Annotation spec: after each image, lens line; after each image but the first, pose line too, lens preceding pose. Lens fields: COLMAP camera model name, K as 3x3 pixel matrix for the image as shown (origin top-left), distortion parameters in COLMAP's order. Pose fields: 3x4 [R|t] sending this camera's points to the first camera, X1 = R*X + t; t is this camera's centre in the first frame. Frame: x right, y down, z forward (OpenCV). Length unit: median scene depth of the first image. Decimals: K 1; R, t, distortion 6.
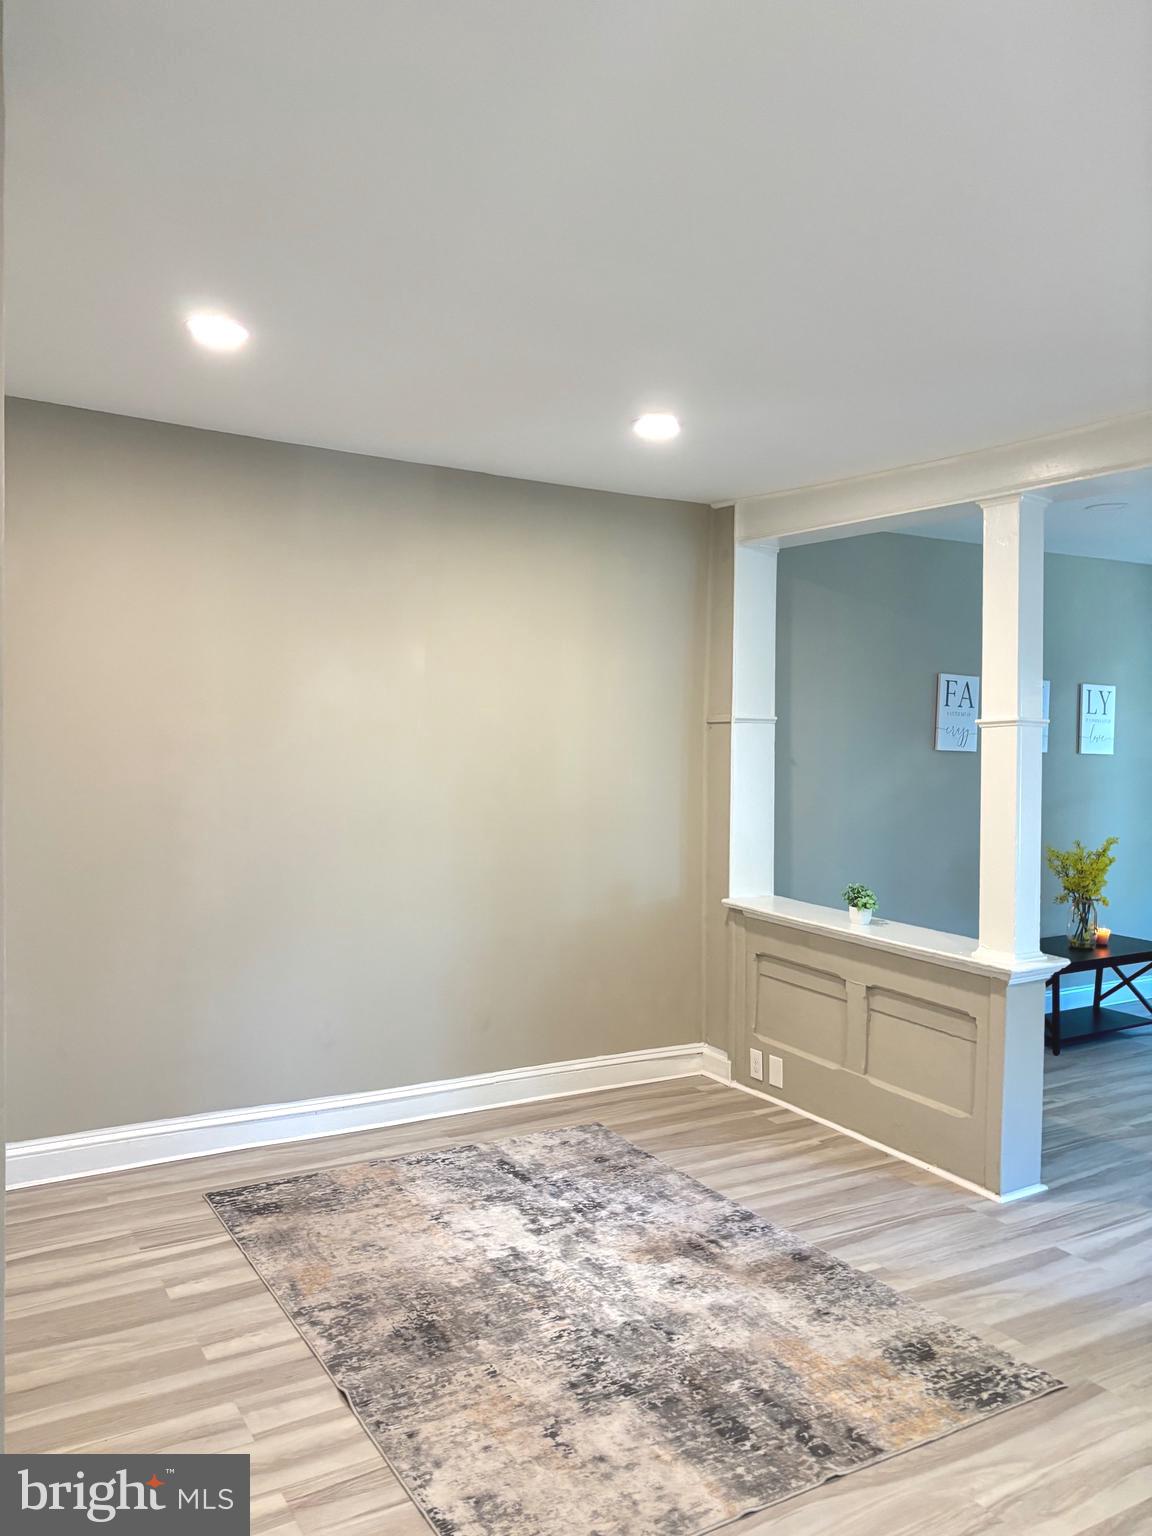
lens RADIAL K [[1166.6, 0, 579.6], [0, 1166.6, 773.4], [0, 0, 1]] dist [-0.000323, -0.001935]
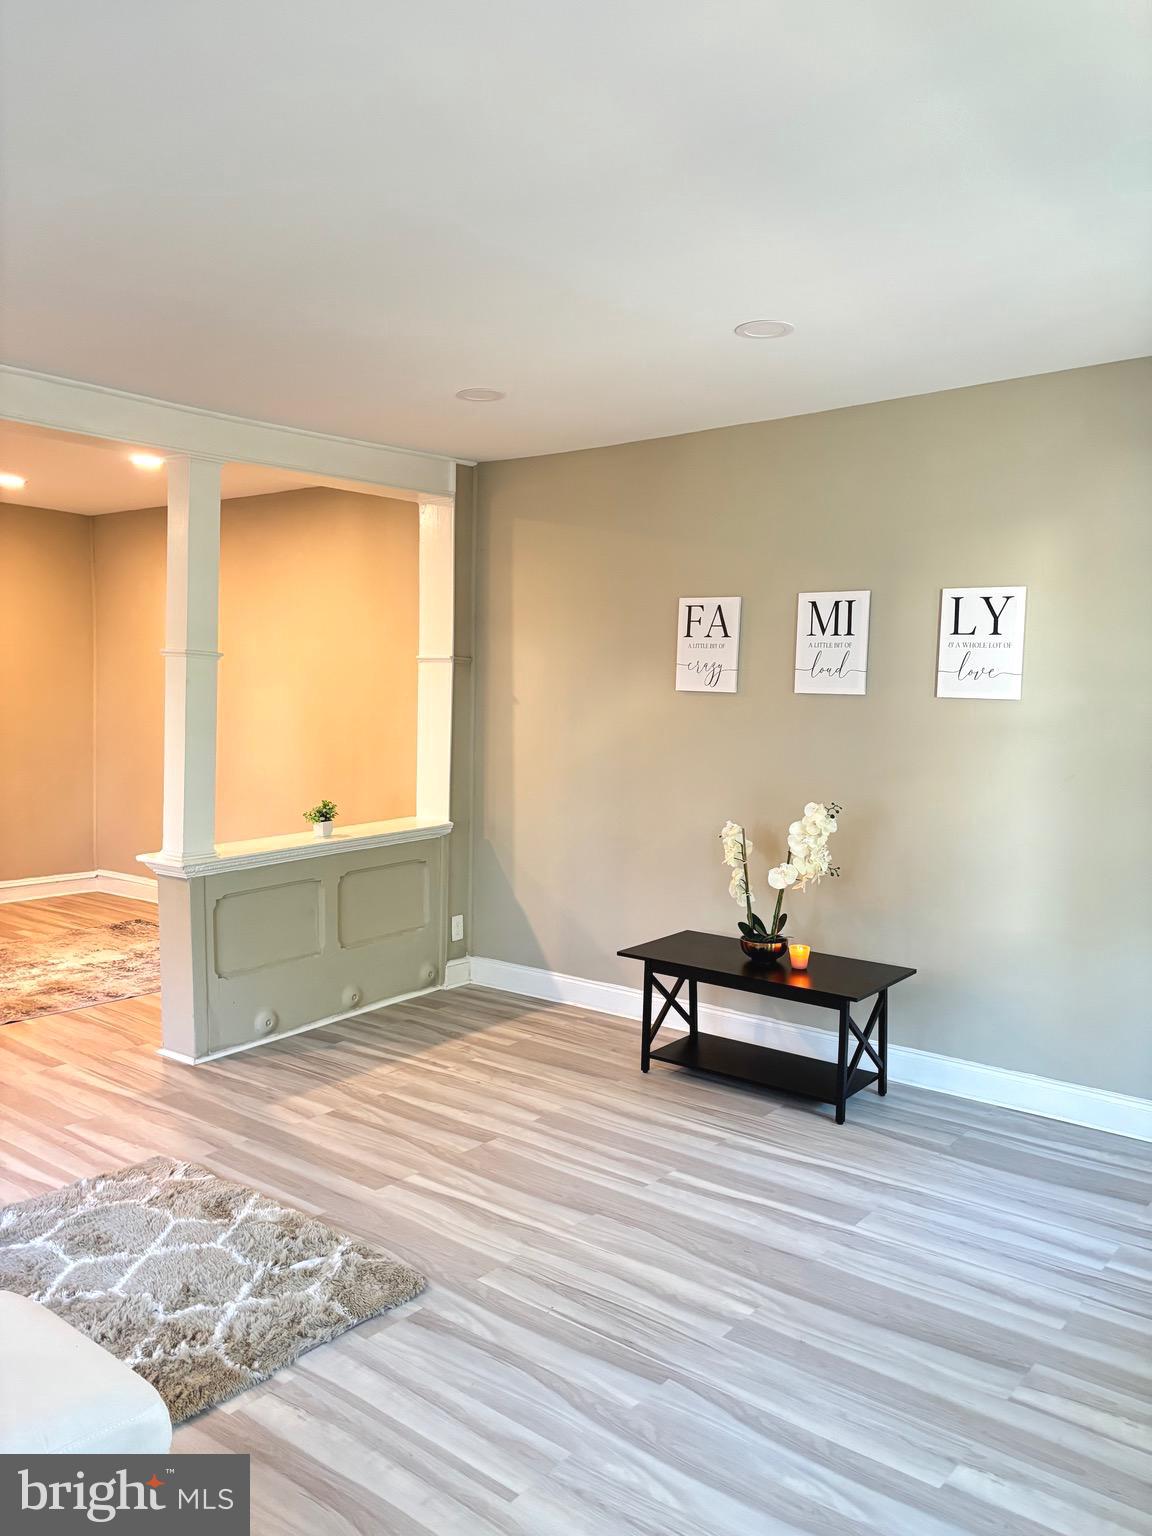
lens RADIAL K [[1166.6, 0, 577.1], [0, 1166.6, 764.2], [0, 0, 1]] dist [-0.000323, -0.001935]
pose [[0.344717, 0.050941, -0.937323, 1.068426], [-0.038791, 0.998447, 0.039997, 0.002461], [0.937905, 0.022572, 0.346157, 0.643105]]
